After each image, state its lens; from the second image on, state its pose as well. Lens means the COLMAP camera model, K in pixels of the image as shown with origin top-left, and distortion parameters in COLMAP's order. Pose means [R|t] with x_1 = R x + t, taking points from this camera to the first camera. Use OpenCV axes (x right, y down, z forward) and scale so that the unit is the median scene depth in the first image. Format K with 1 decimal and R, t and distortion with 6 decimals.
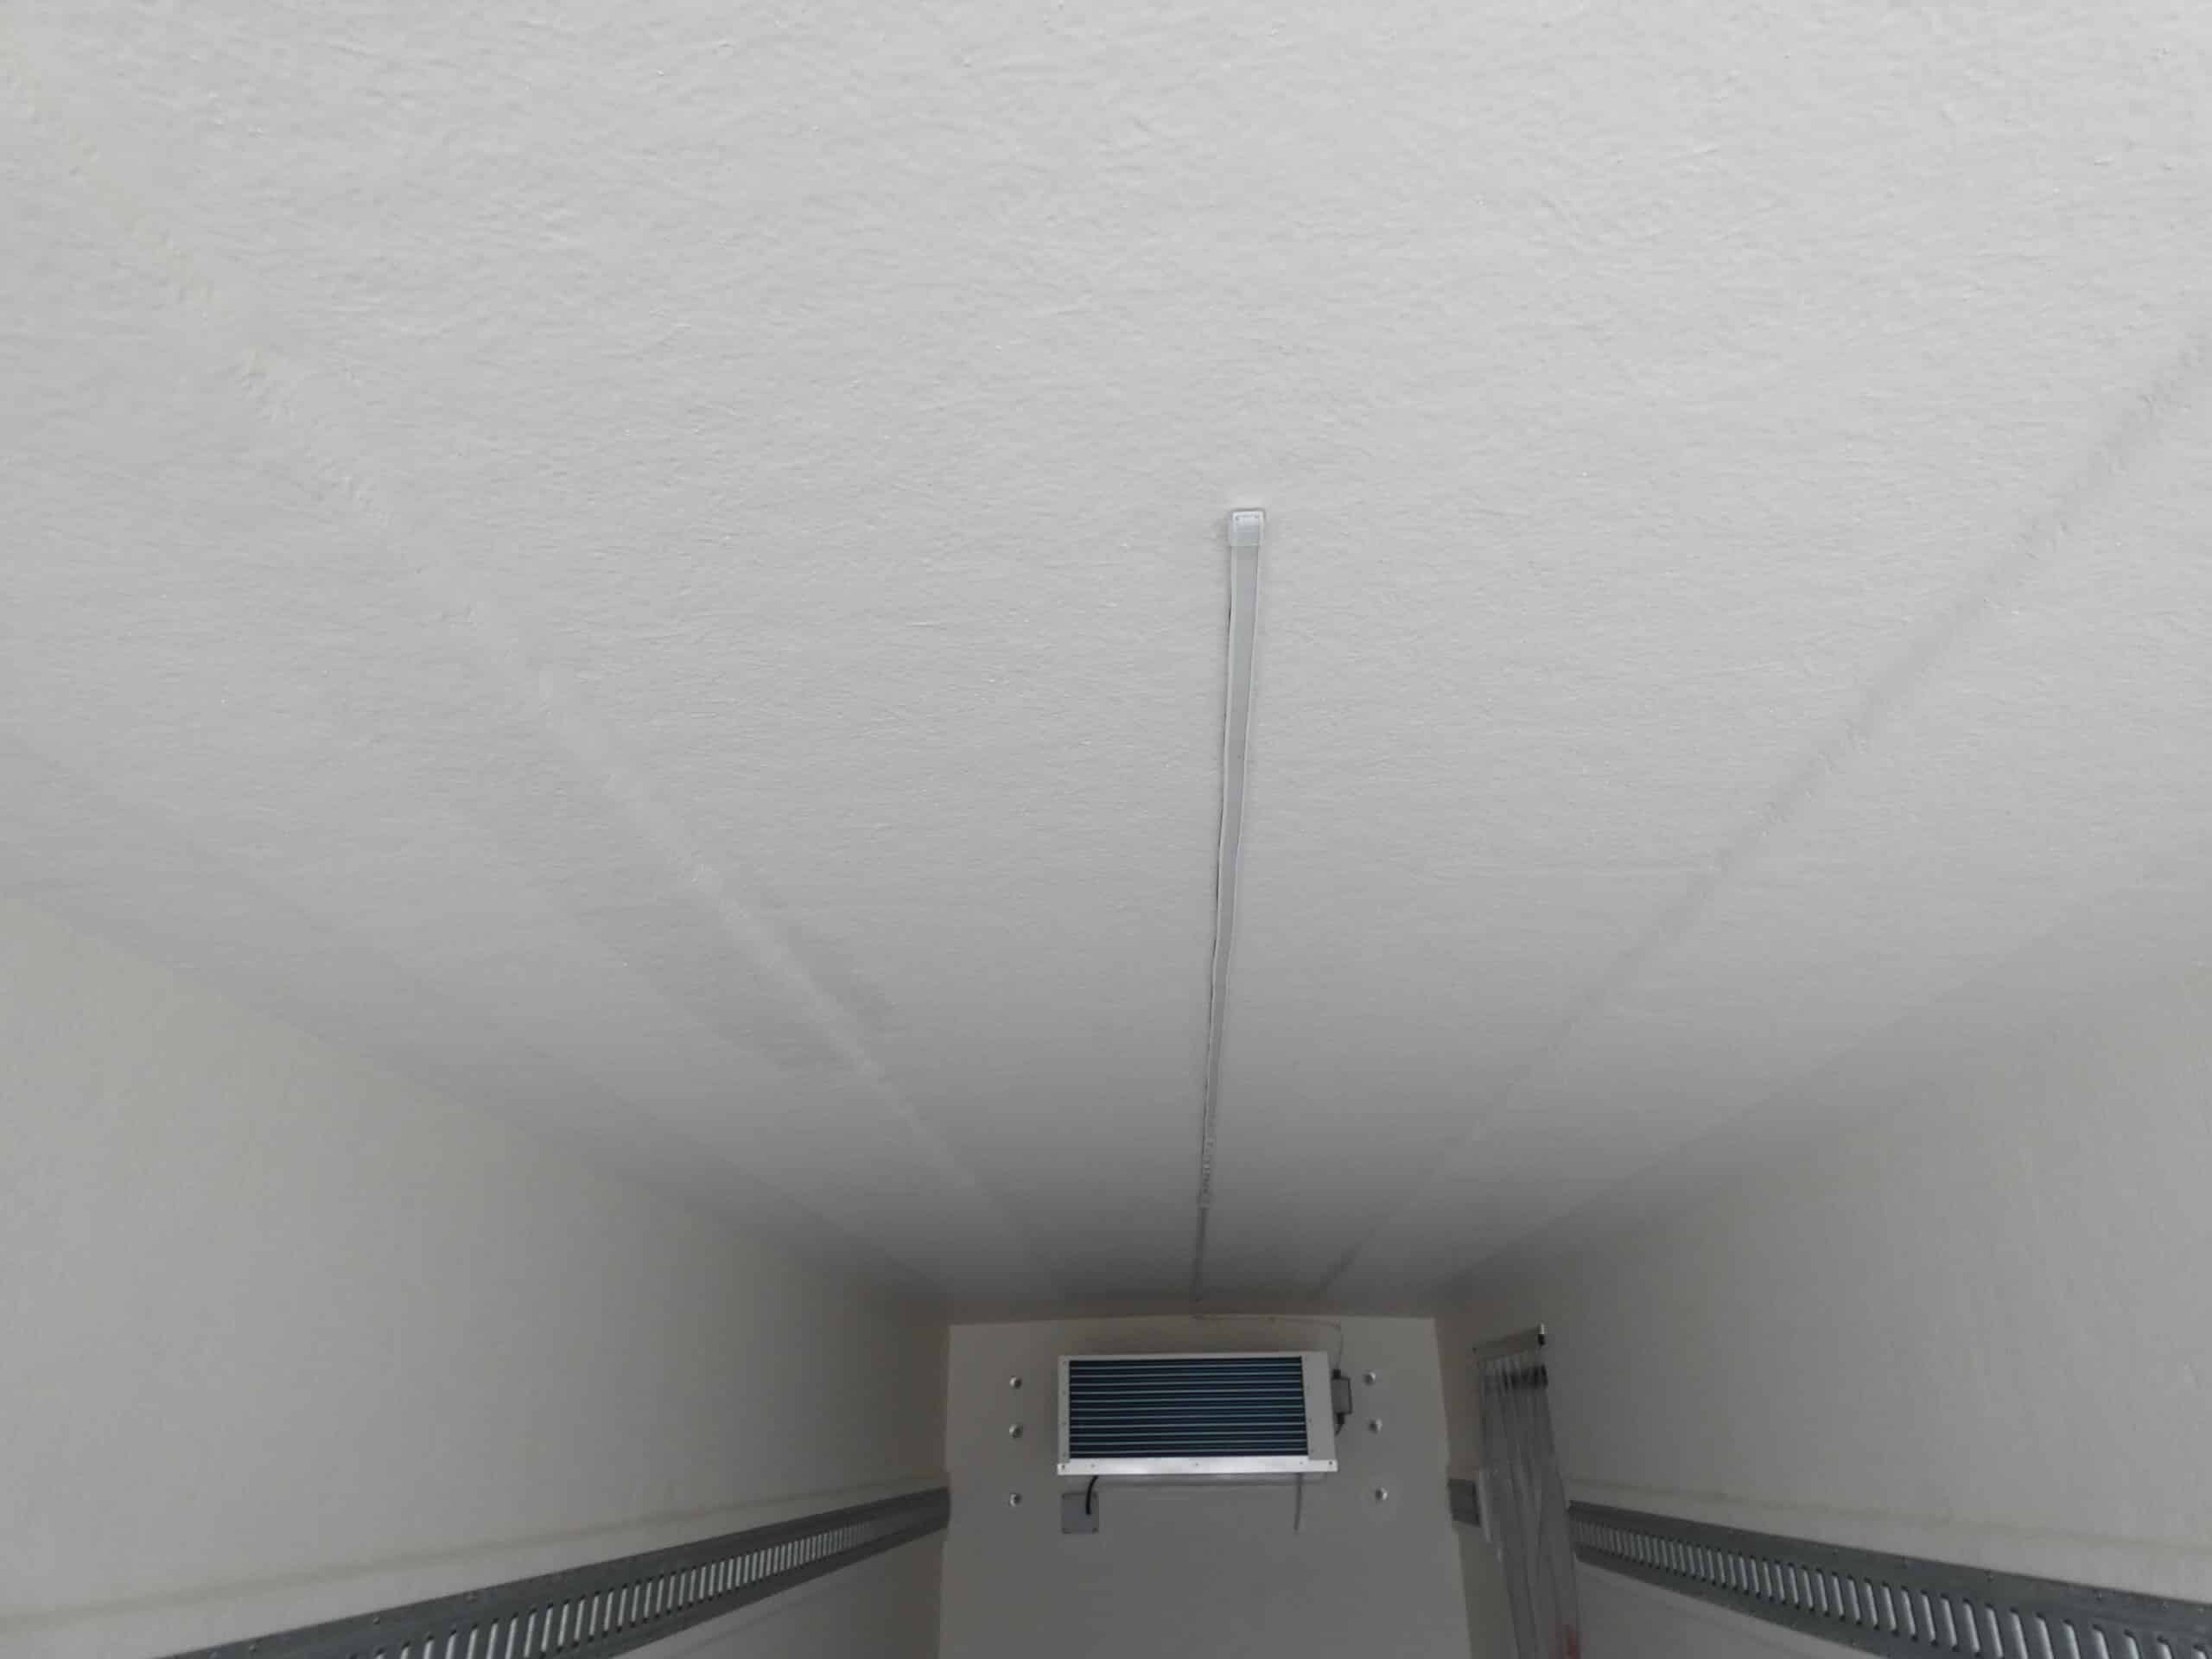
lens RADIAL K [[1355.2, 0, 1111.6], [0, 1355.2, 829.5], [0, 0, 1]] dist [0.001669, 0.000266]
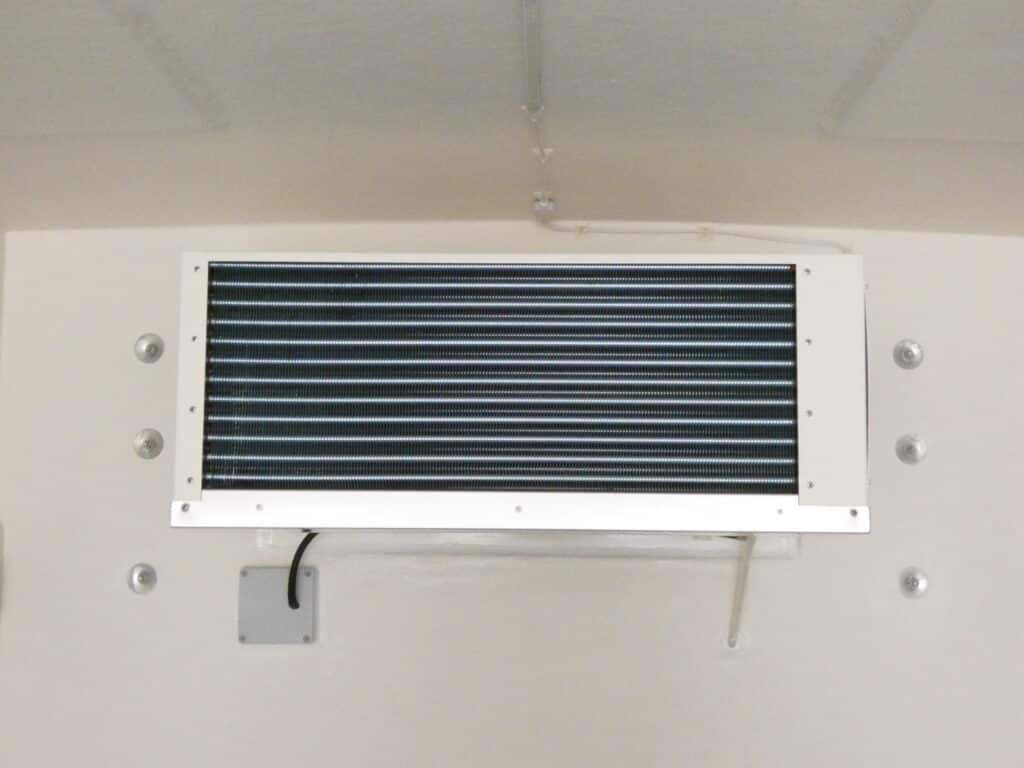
lens RADIAL K [[1431.5, 0, 511.4], [0, 1431.5, 383.9], [0, 0, 1]] dist [-0.034618, 0.000000]
pose [[0.999198, 0.023986, 0.032072, 0.045001], [-0.033131, 0.944970, 0.325476, 0.288932], [-0.022500, -0.326278, 0.945006, 0.599385]]
